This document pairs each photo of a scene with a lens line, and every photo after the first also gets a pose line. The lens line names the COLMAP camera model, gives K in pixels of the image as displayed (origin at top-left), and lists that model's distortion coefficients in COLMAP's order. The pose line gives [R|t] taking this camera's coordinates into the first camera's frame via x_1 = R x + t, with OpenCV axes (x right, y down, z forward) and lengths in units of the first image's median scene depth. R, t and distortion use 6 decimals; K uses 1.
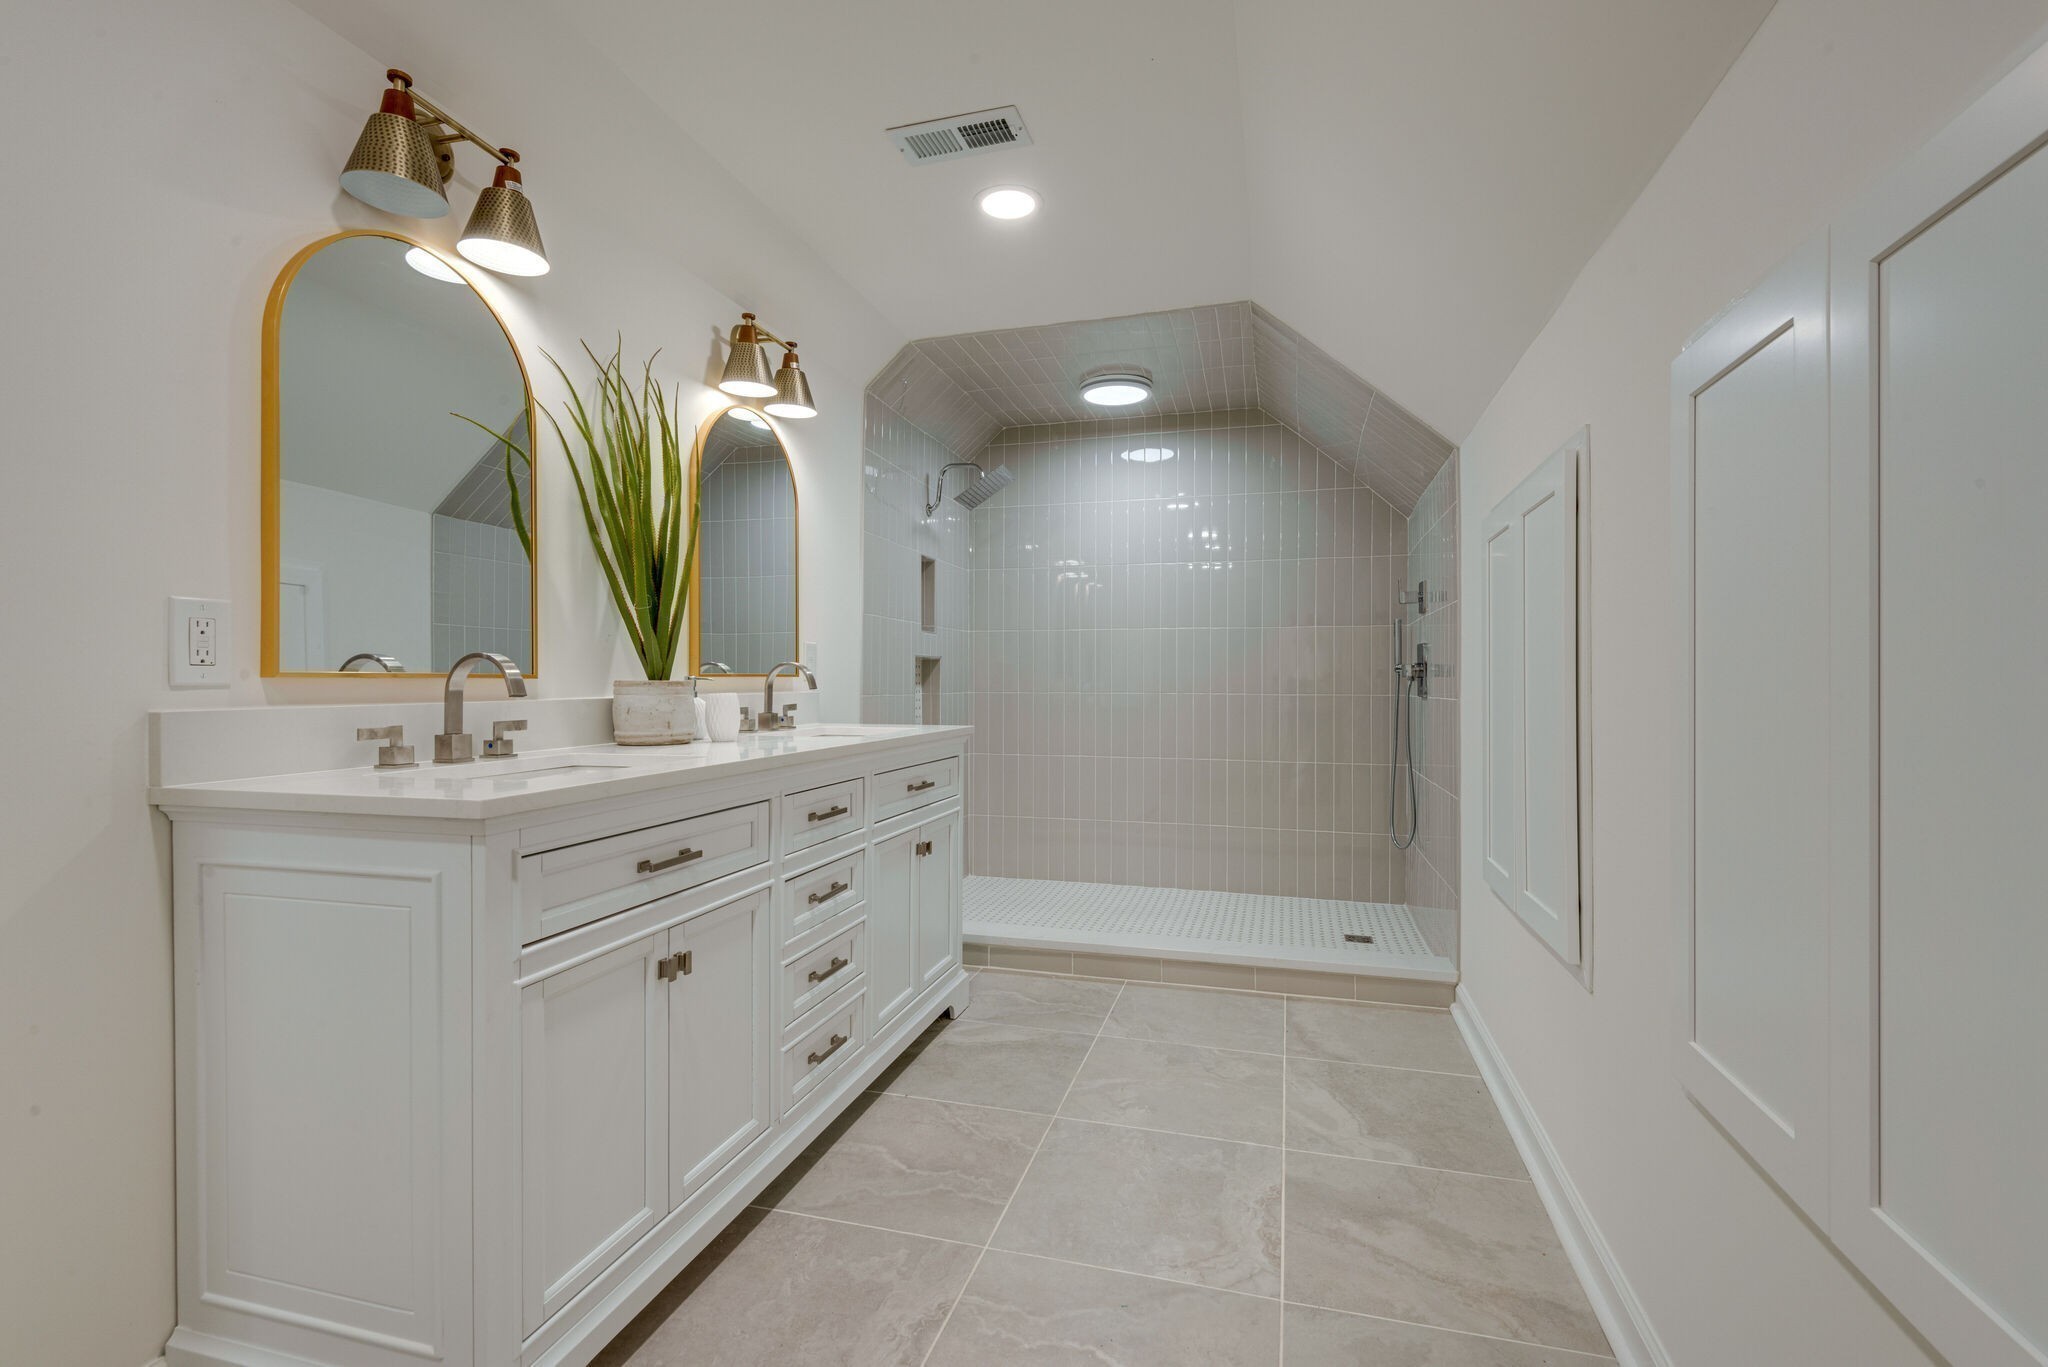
lens RADIAL K [[933.5, 0, 1024.4], [0, 933.5, 681.2], [0, 0, 1]] dist [0.041049, -0.018365]
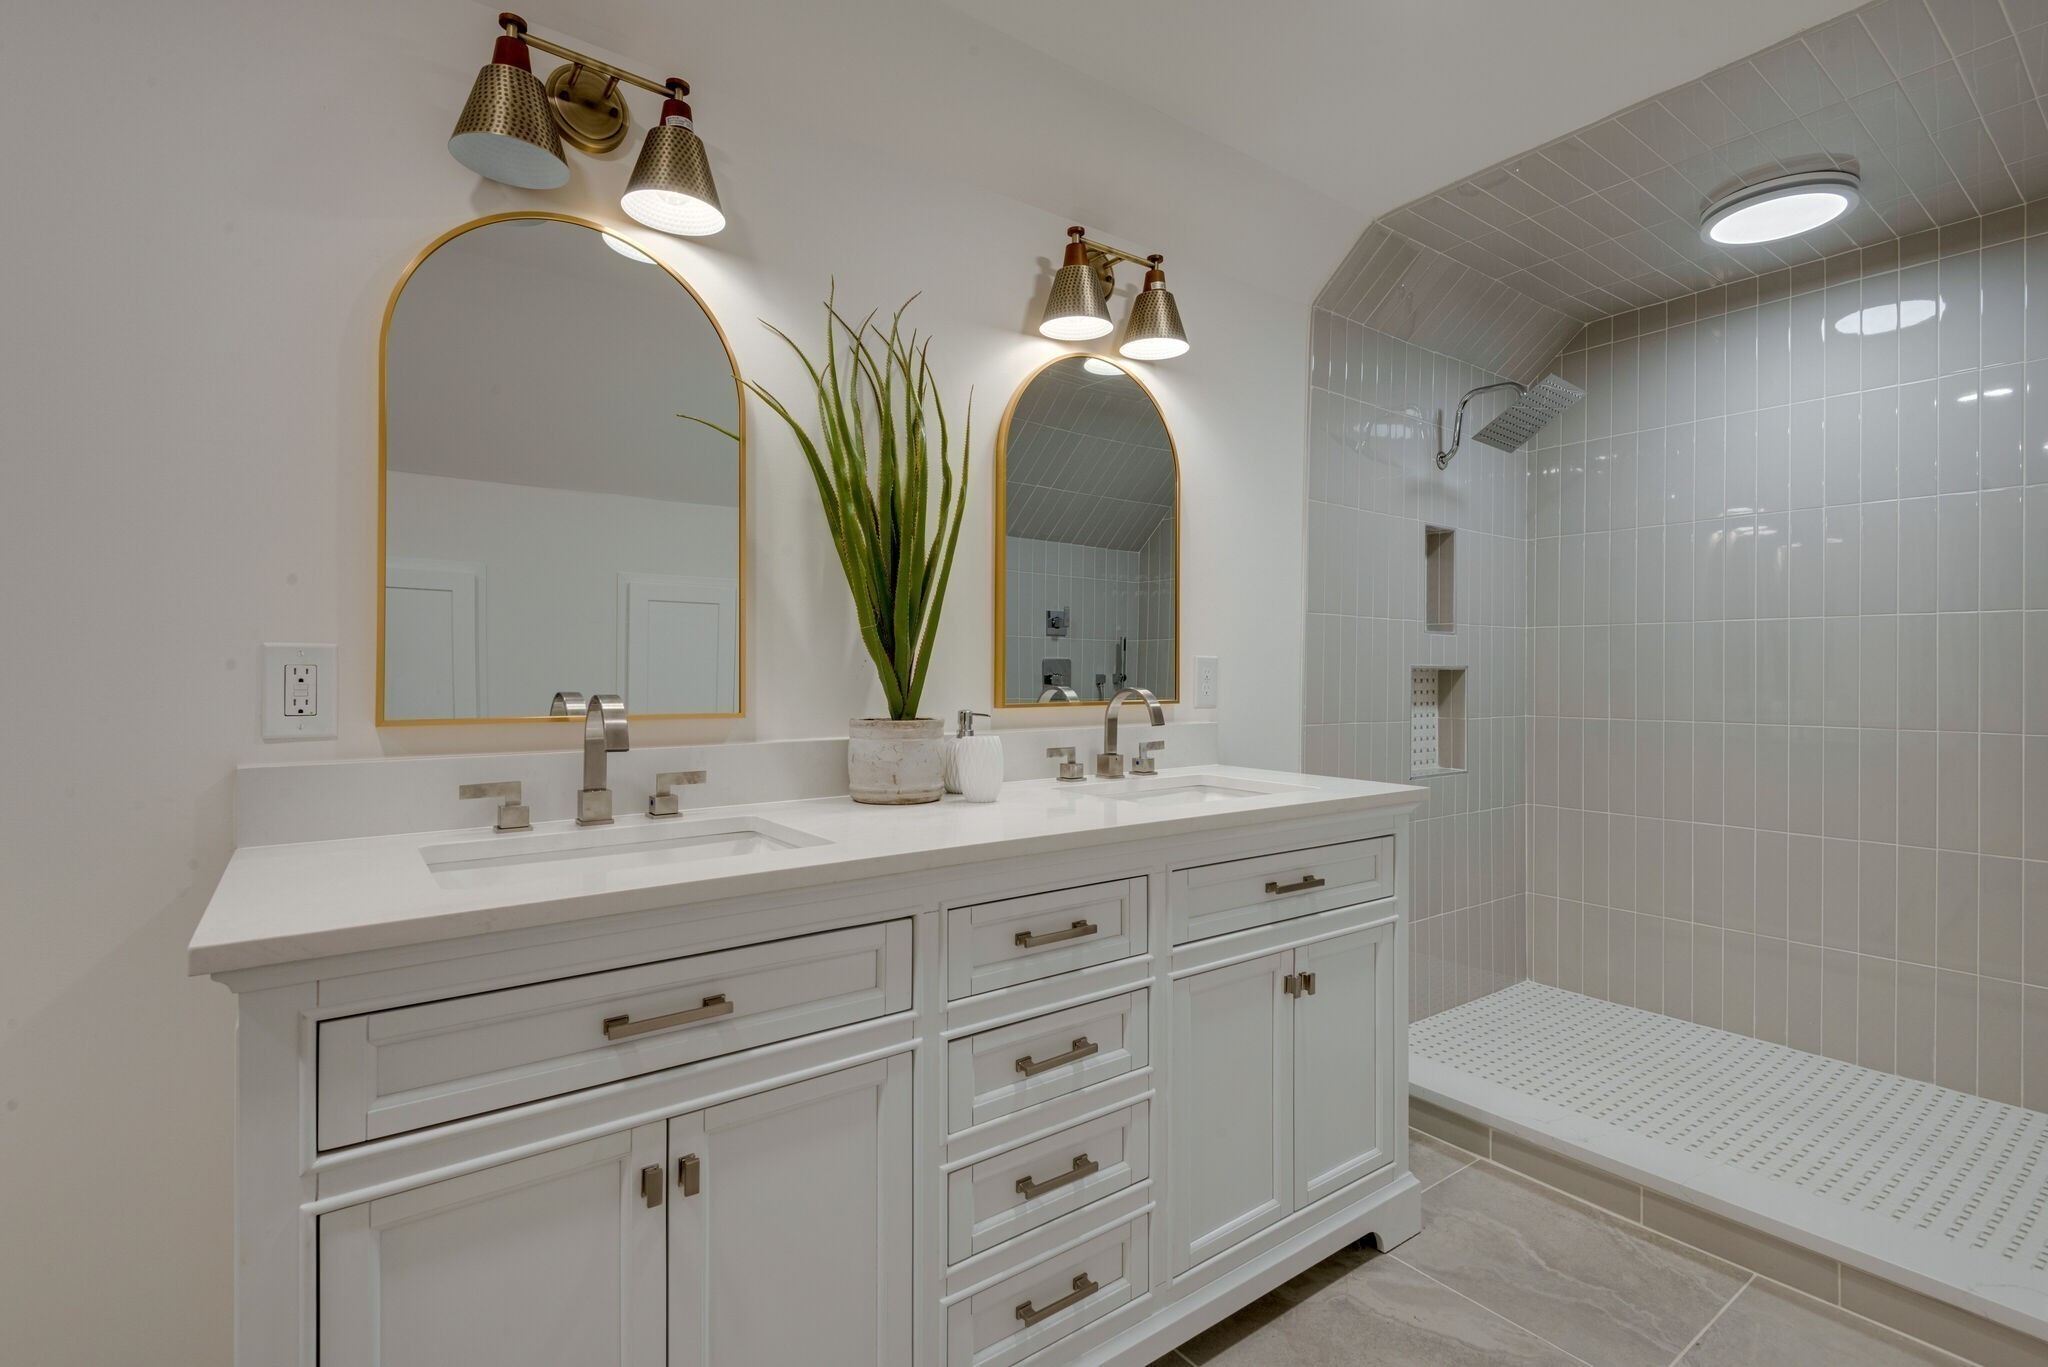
lens RADIAL K [[960.4, 0, 994.3], [0, 960.4, 670.4], [0, 0, 1]] dist [0.031841, -0.016901]
pose [[0.788827, 0.000230, -0.614615, 0.129766], [-0.004092, 0.999980, -0.004878, -0.030094], [0.614602, 0.006363, 0.788812, 0.341883]]
